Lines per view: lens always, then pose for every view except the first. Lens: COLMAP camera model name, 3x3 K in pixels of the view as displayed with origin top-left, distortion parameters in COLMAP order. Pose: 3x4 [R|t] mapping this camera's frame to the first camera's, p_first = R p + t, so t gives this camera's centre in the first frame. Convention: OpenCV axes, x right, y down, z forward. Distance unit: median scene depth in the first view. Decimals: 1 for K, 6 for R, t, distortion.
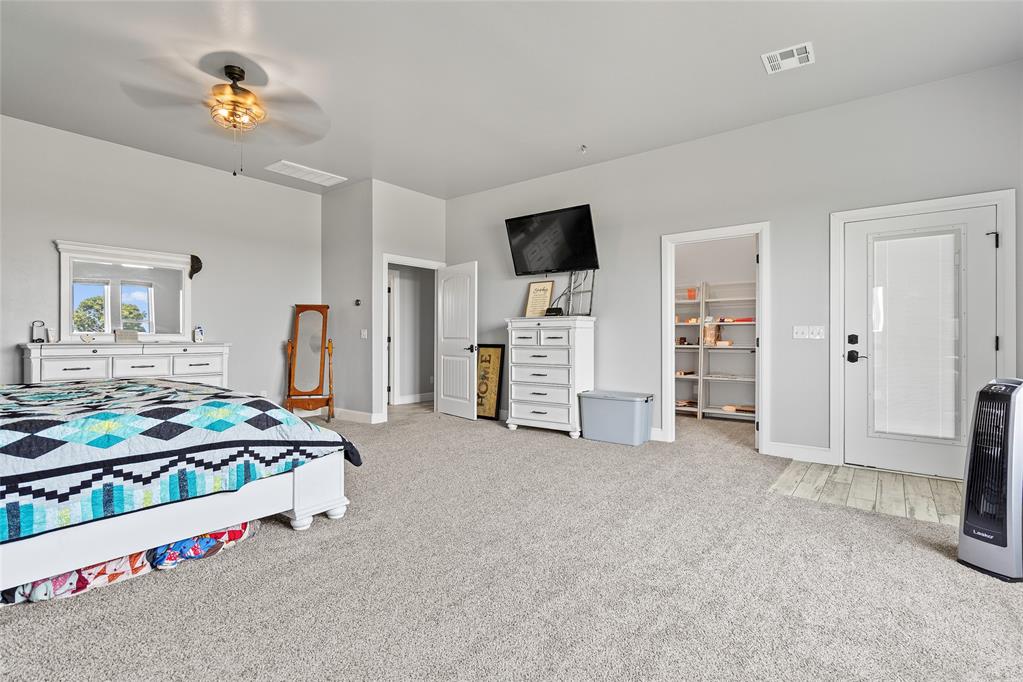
lens RADIAL K [[469.7, 0, 520.6], [0, 469.7, 339.4], [0, 0, 1]] dist [-0.002646, -0.000055]
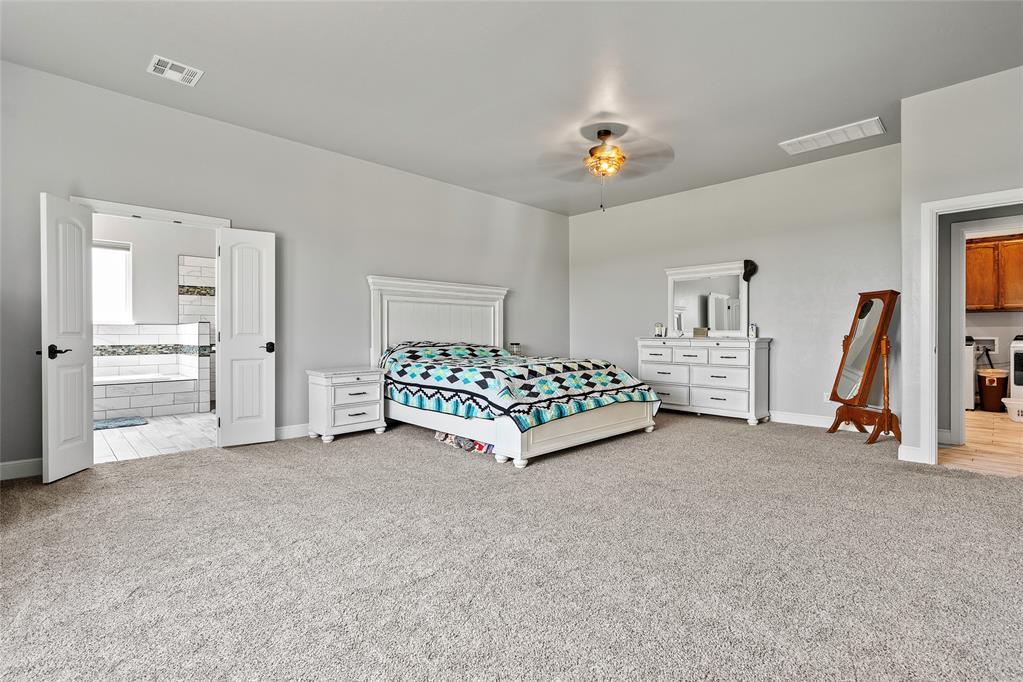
lens RADIAL K [[469.7, 0, 512.1], [0, 469.7, 334.9], [0, 0, 1]] dist [-0.002646, -0.000055]
pose [[-0.132074, 0.000989, -0.991239, 1.220067], [-0.003663, 0.999992, 0.001485, -0.000461], [0.991233, 0.003827, -0.132069, 1.500441]]
